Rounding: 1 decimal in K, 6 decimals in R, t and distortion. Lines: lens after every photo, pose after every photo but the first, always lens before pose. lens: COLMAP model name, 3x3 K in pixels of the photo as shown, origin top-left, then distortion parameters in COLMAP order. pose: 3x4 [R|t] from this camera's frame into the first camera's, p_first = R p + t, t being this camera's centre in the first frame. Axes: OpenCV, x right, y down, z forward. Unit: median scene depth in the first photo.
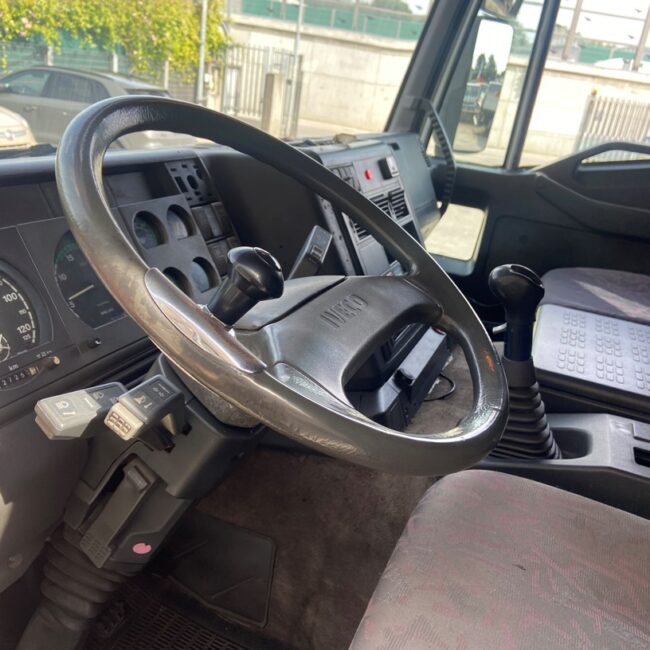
lens RADIAL K [[660.2, 0, 311.9], [0, 660.2, 325.3], [0, 0, 1]] dist [0.128635, -0.235634]
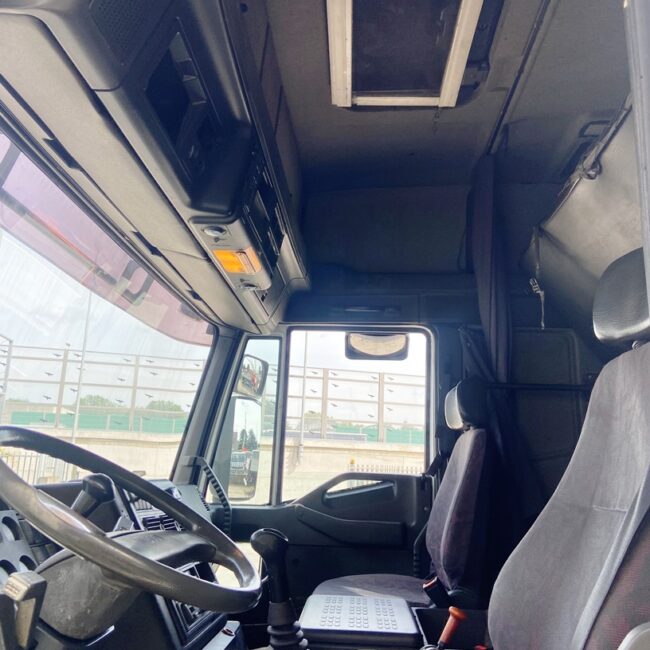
lens RADIAL K [[646.8, 0, 325.0], [0, 646.8, 325.0], [0, 0, 1]] dist [0.121347, 0.000409]
pose [[0.938517, -0.029692, 0.343953, -0.021405], [0.209543, 0.840779, -0.499182, 0.108378], [-0.274366, 0.540564, 0.795307, -0.162196]]
